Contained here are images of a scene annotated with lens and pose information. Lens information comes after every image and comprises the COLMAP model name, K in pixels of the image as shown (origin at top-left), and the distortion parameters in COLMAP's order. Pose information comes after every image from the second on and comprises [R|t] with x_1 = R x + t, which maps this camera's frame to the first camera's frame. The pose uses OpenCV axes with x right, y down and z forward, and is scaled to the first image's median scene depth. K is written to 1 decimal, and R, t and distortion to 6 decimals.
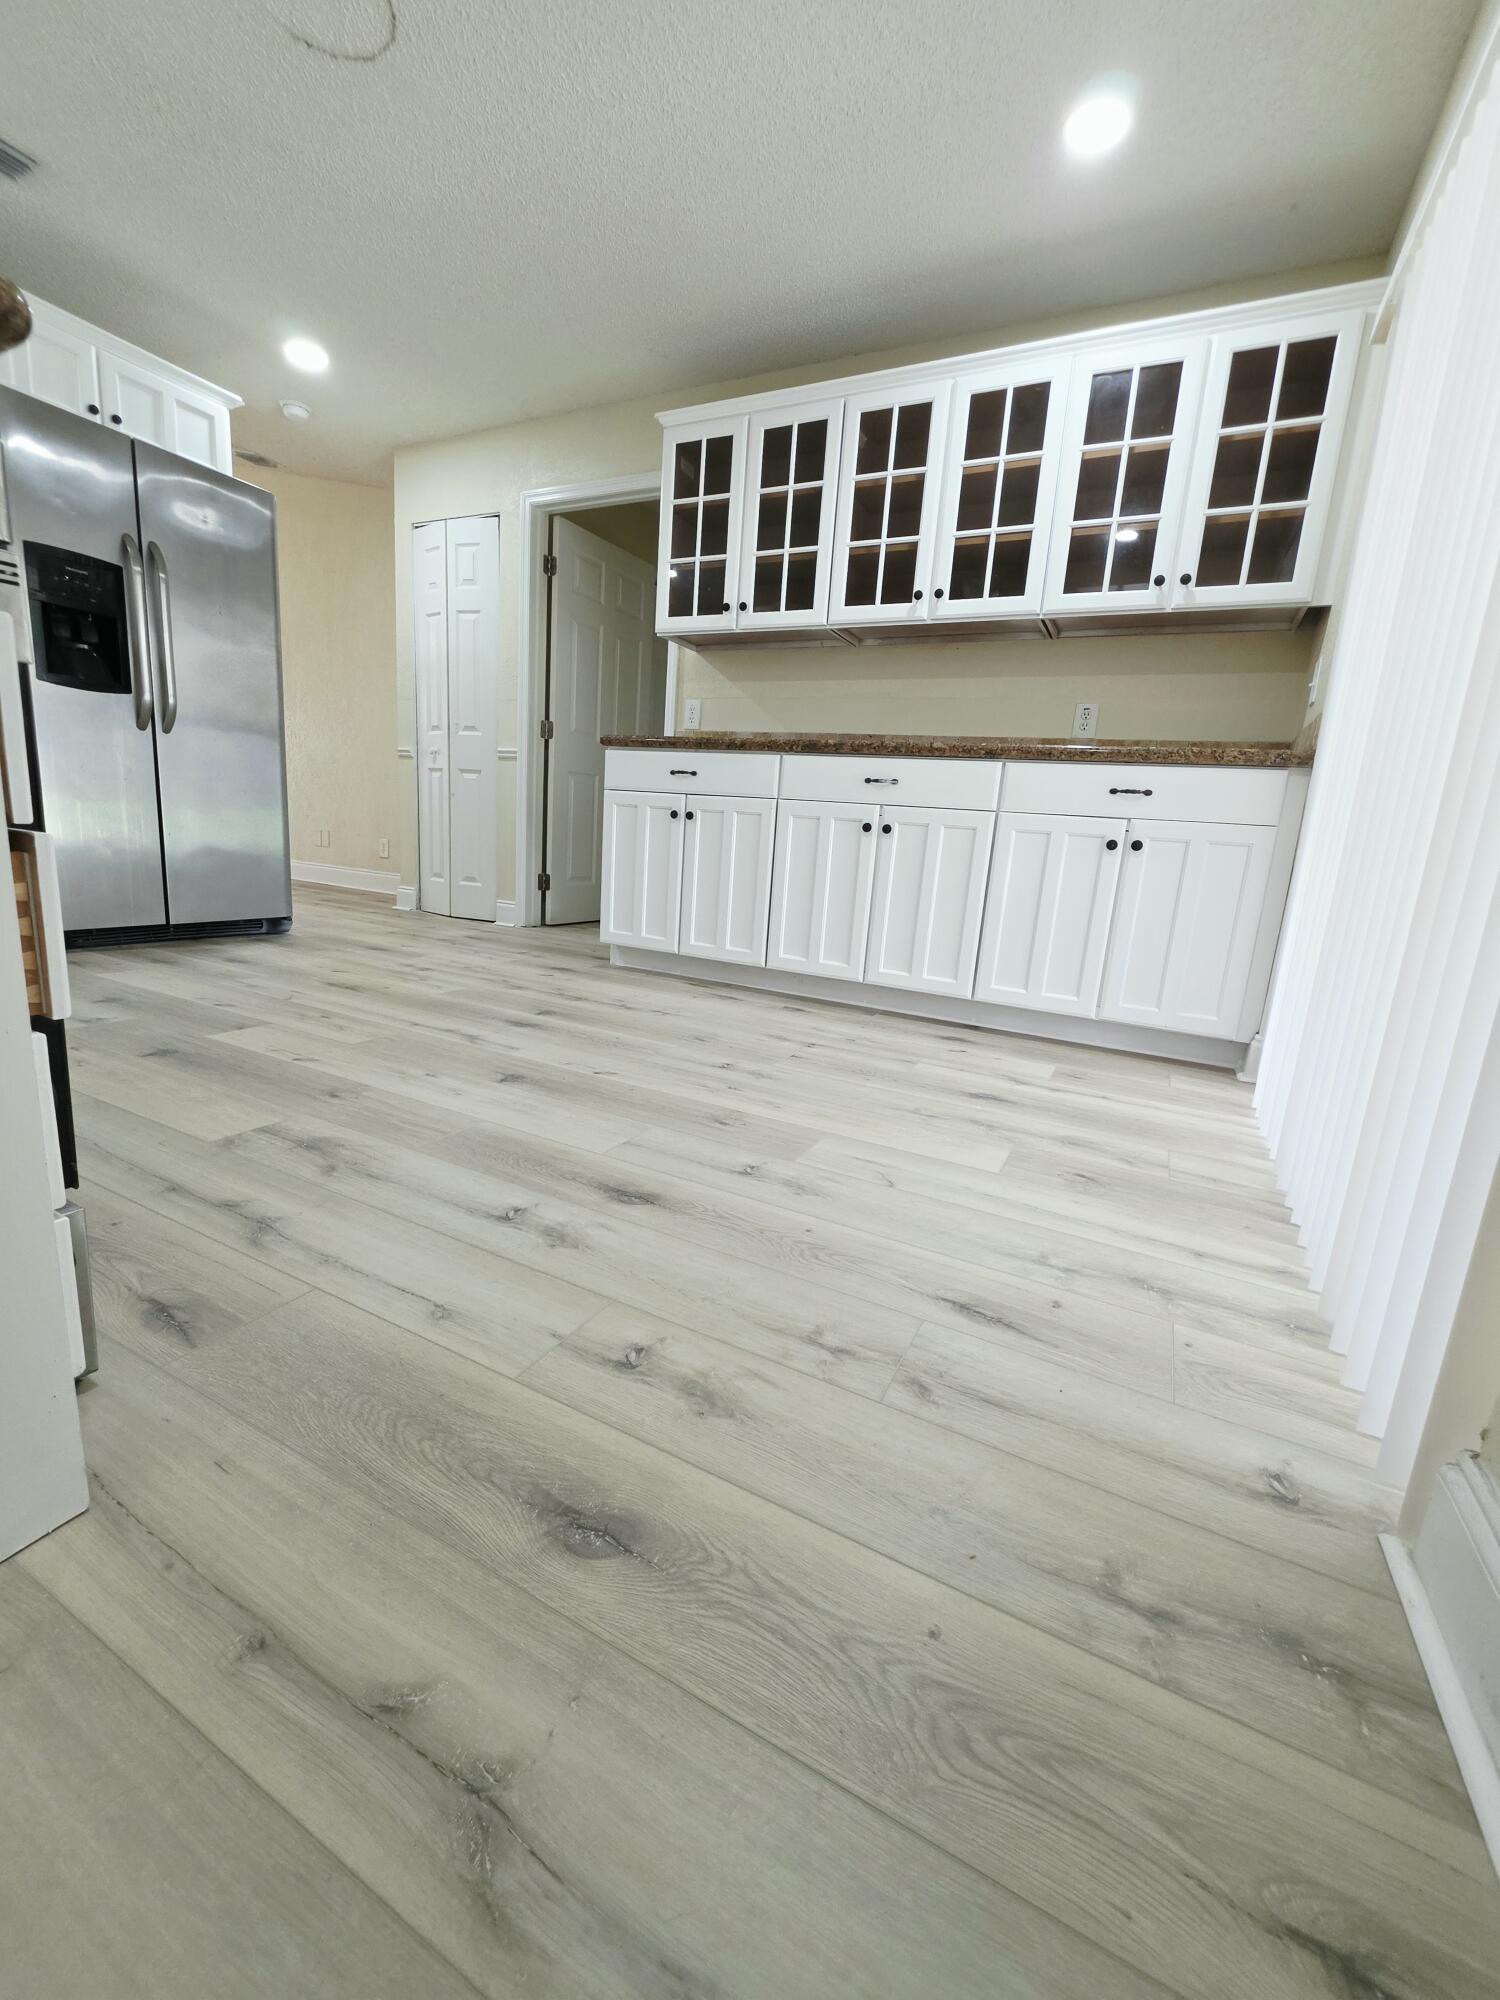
lens RADIAL K [[805.7, 0, 750.9], [0, 805.7, 1001.7], [0, 0, 1]] dist [-0.002283, 0.000558]
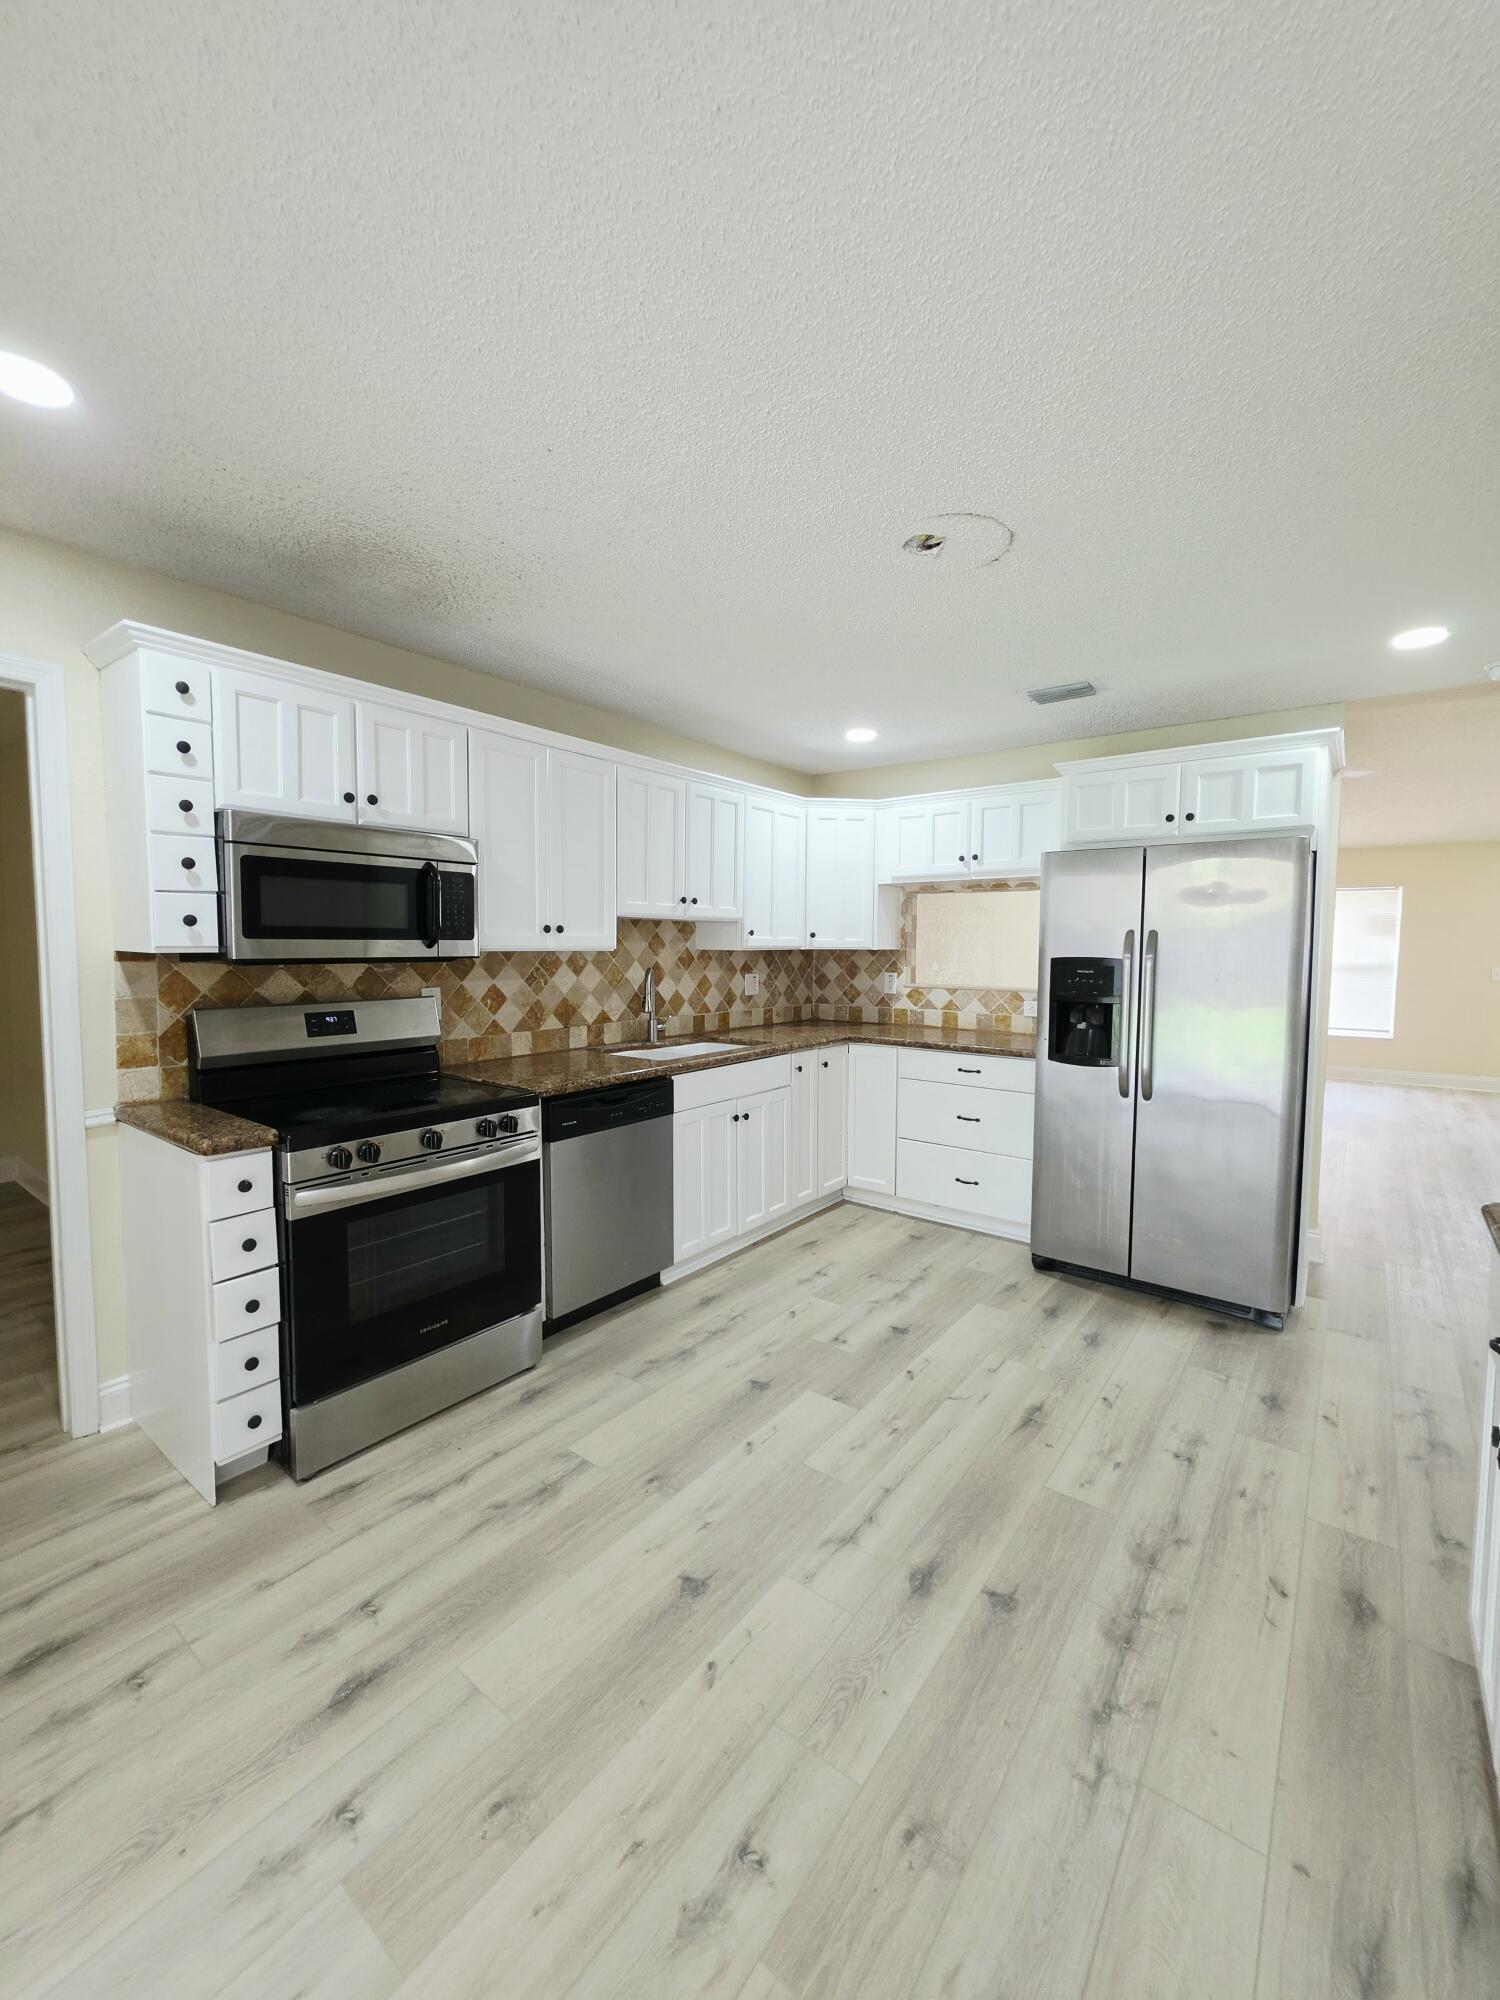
lens RADIAL K [[805.7, 0, 750.9], [0, 805.7, 1001.7], [0, 0, 1]] dist [-0.002283, 0.000558]
pose [[-0.181752, -0.000580, -0.983344, 0.759869], [-0.224178, 0.973691, 0.040860, -0.769583], [0.957450, 0.227871, -0.177100, 1.332698]]
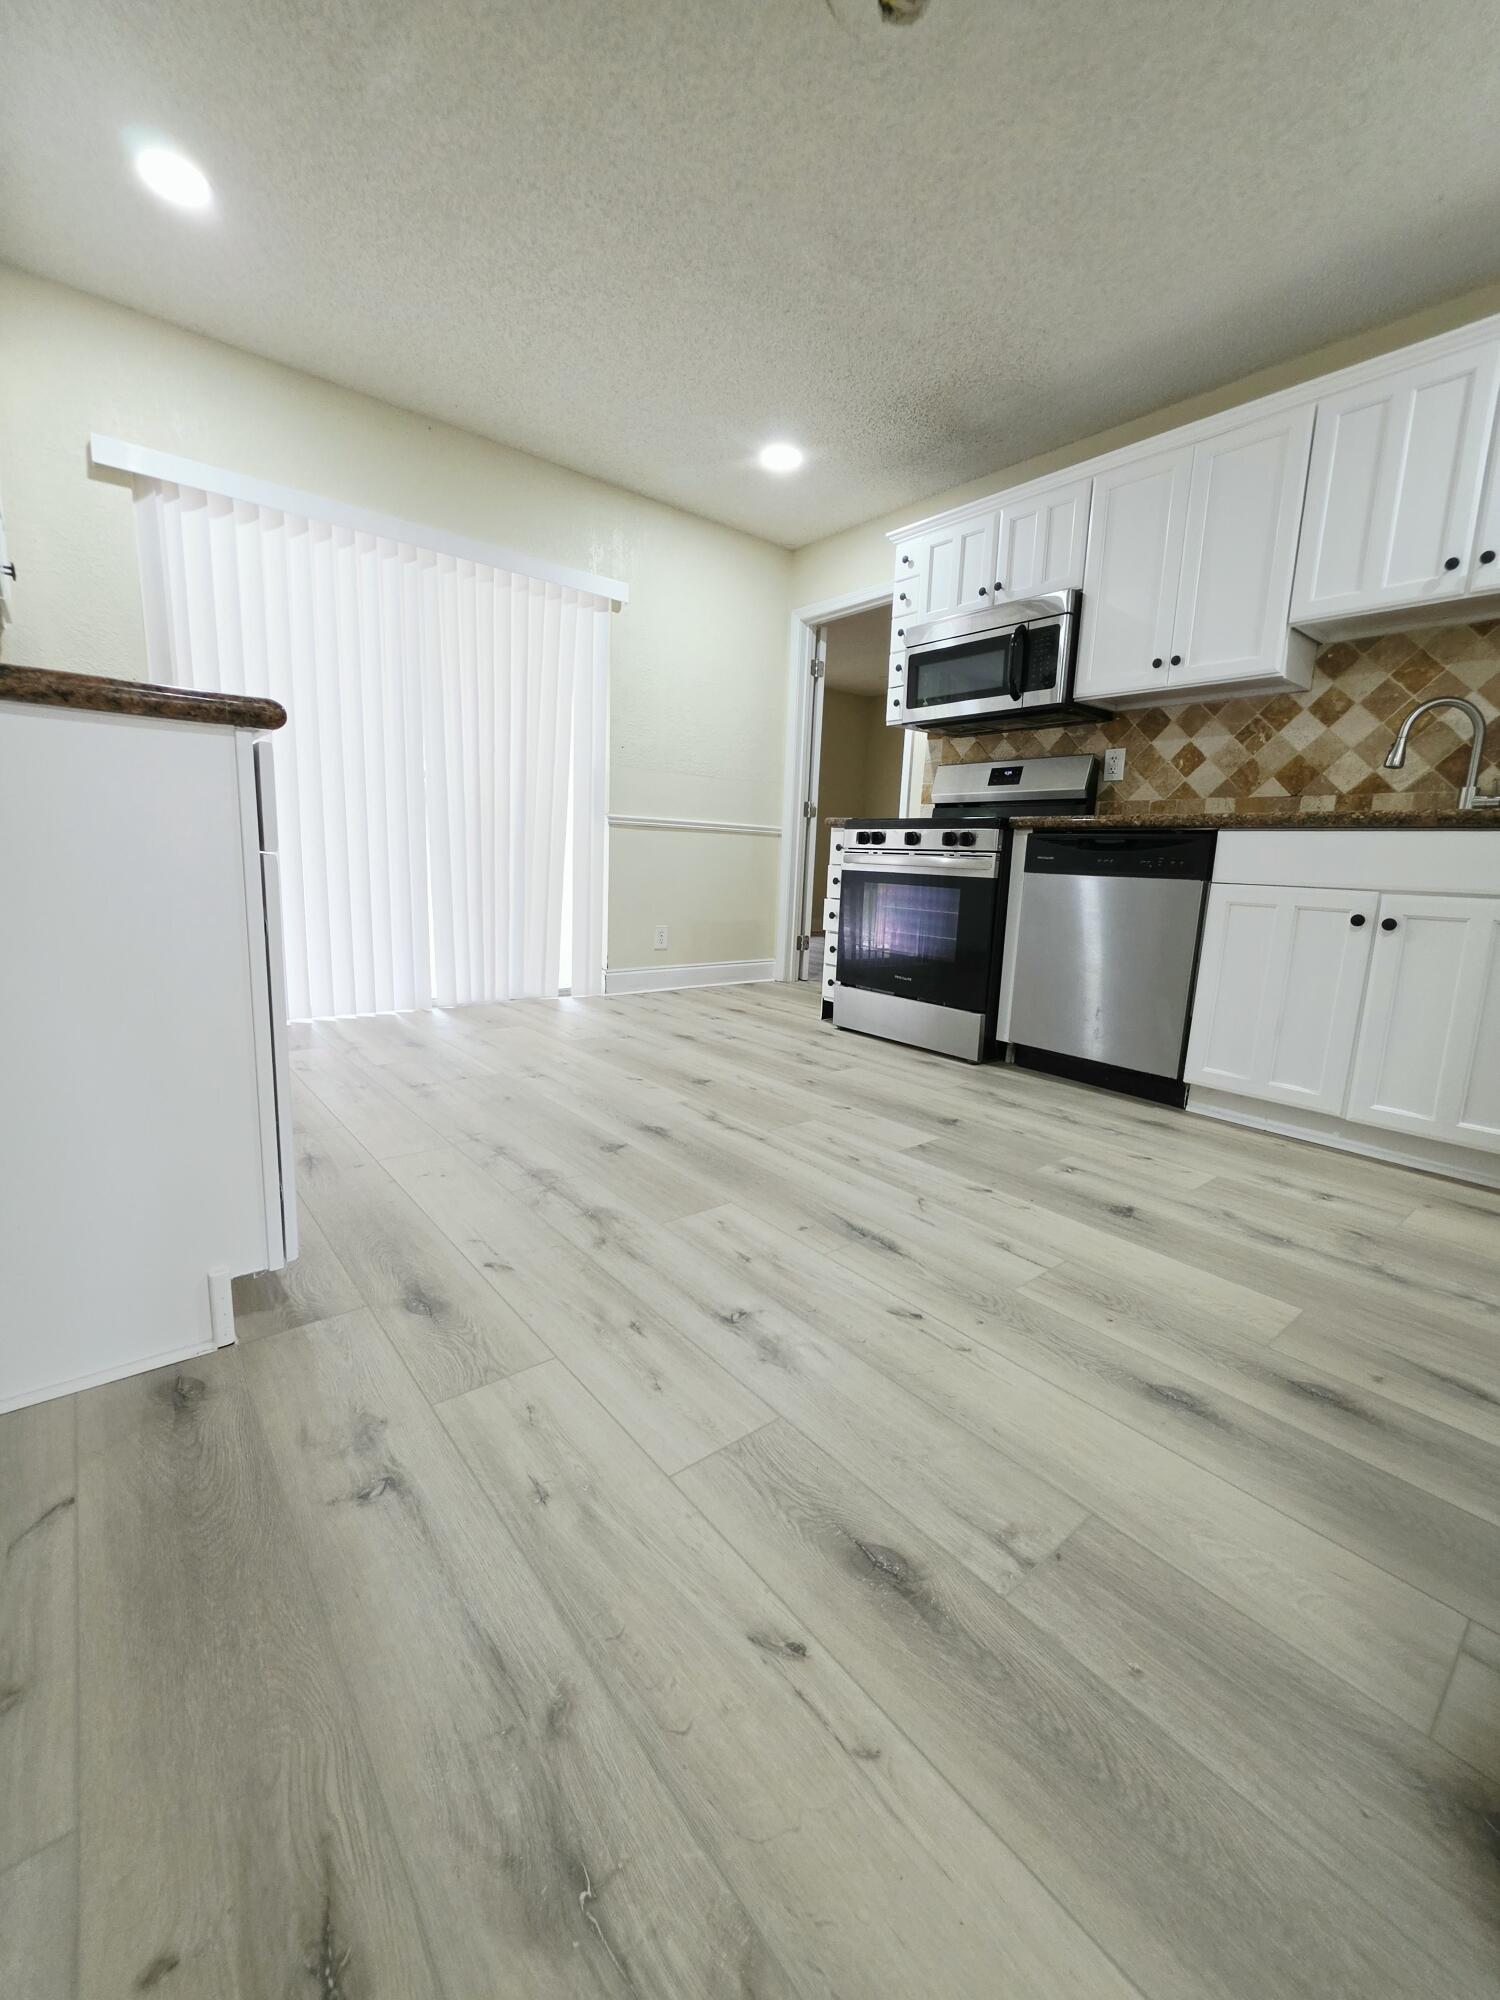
lens RADIAL K [[804.6, 0, 752.6], [0, 804.6, 996.2], [0, 0, 1]] dist [-0.003151, -0.000214]
pose [[-0.912091, -0.173307, 0.371558, -1.093039], [-0.020095, 0.924072, 0.381691, -0.729955], [-0.409496, 0.340670, -0.846320, 2.619551]]
